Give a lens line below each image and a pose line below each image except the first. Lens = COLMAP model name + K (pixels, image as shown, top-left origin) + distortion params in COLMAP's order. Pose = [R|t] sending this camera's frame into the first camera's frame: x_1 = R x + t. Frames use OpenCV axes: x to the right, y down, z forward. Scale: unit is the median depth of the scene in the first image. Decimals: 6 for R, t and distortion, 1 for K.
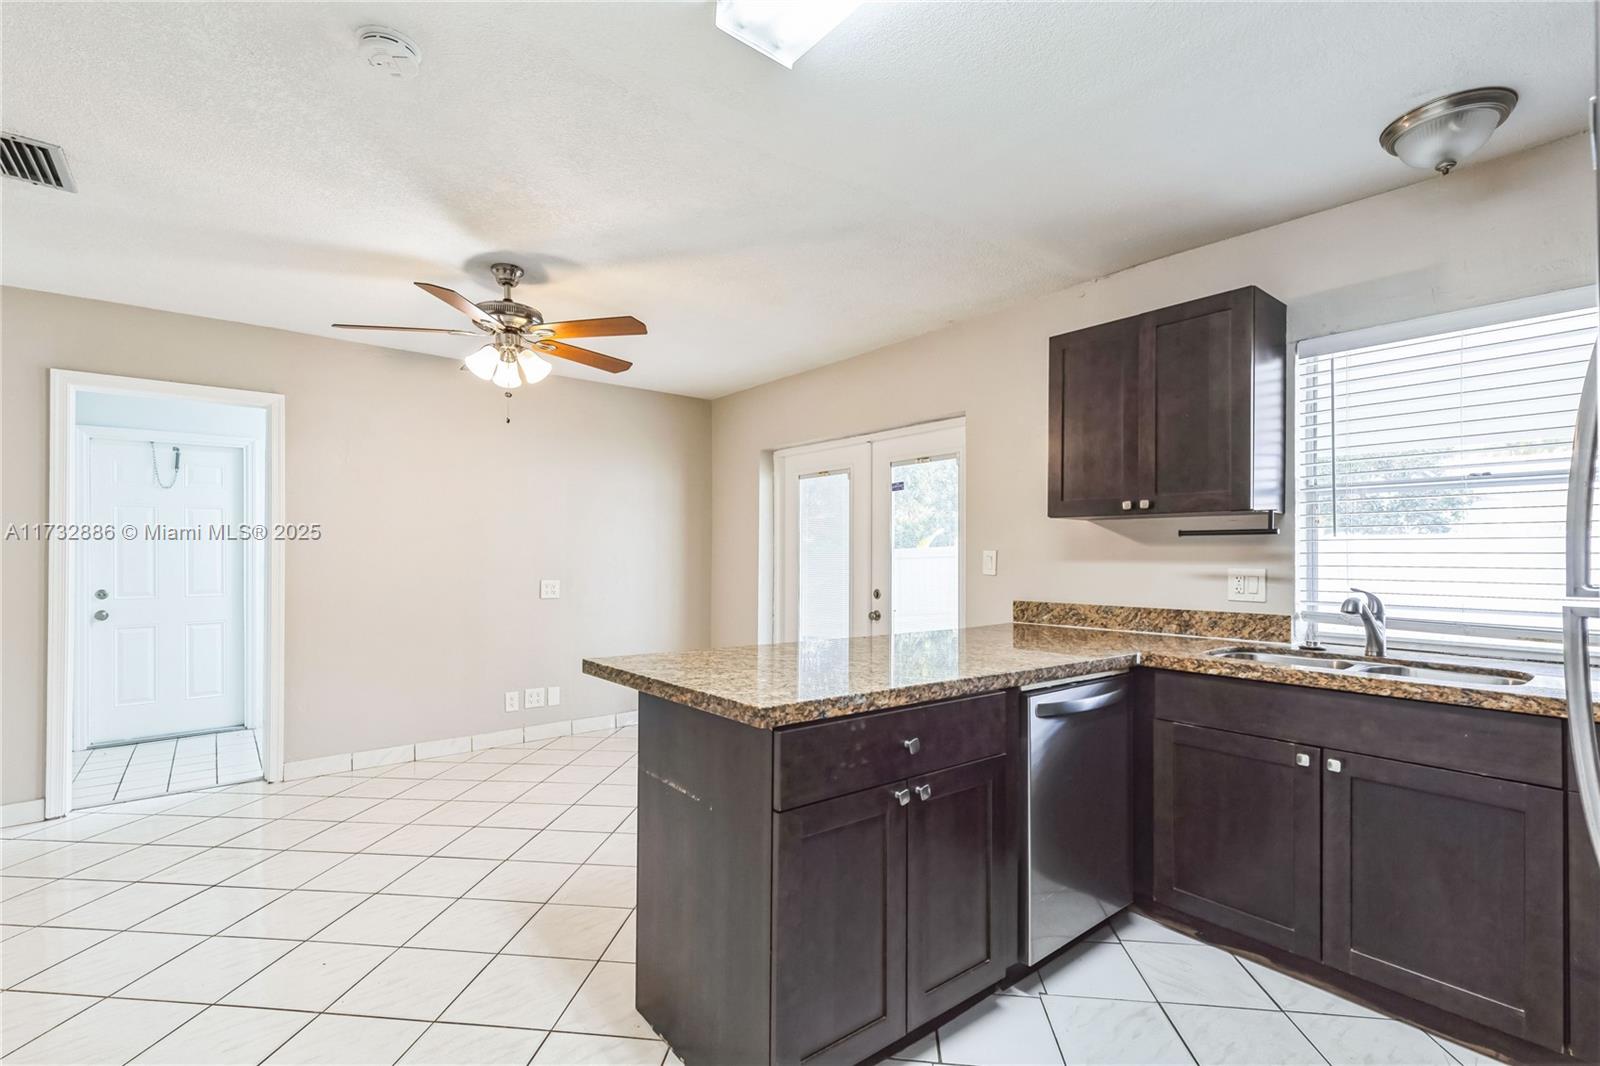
lens RADIAL K [[727.7, 0, 787.4], [0, 727.7, 546.8], [0, 0, 1]] dist [0.005039, -0.000946]
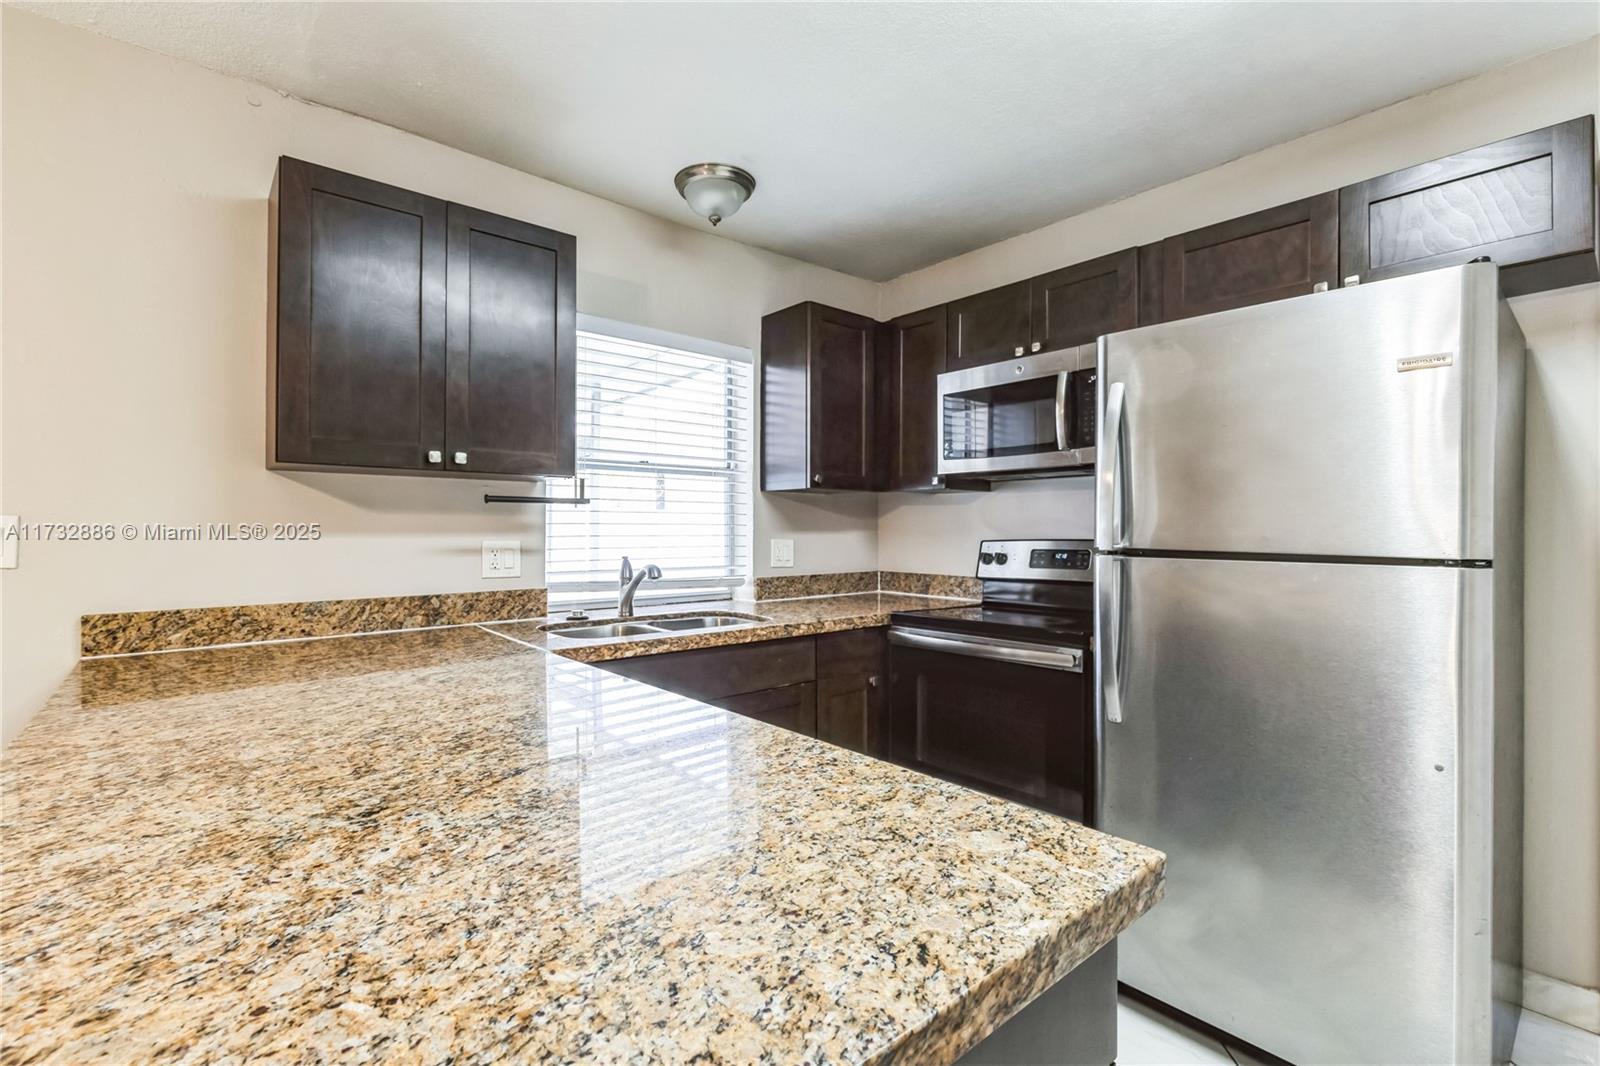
lens RADIAL K [[727.7, 0, 789.6], [0, 727.7, 524.1], [0, 0, 1]] dist [0.005039, -0.000946]
pose [[-0.032824, 0.001072, 0.999461, -0.251410], [-0.013046, 0.999914, -0.001501, 0.005872], [-0.999376, -0.013088, -0.032807, 0.629546]]
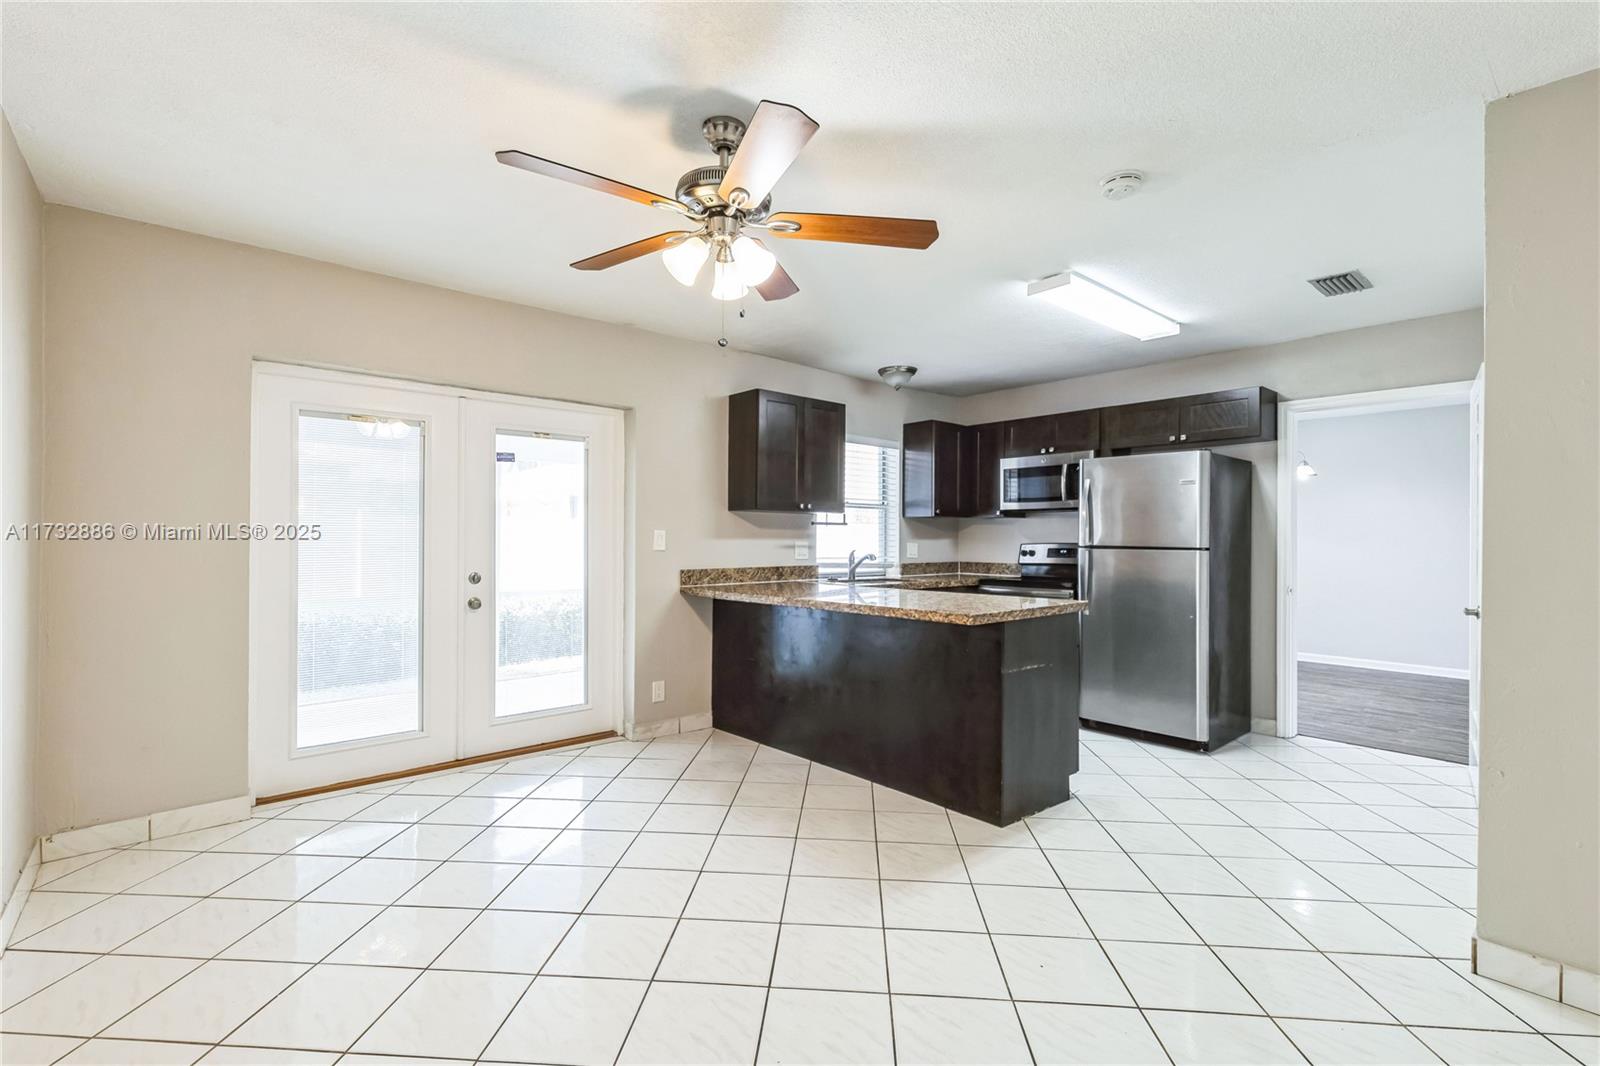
lens RADIAL K [[727.7, 0, 797.4], [0, 727.7, 540.3], [0, 0, 1]] dist [0.005039, -0.000946]
pose [[-0.050219, -0.005560, 0.998723, -1.168778], [-0.016659, 0.999850, 0.004729, 0.014881], [-0.998599, -0.016400, -0.050304, 1.027492]]
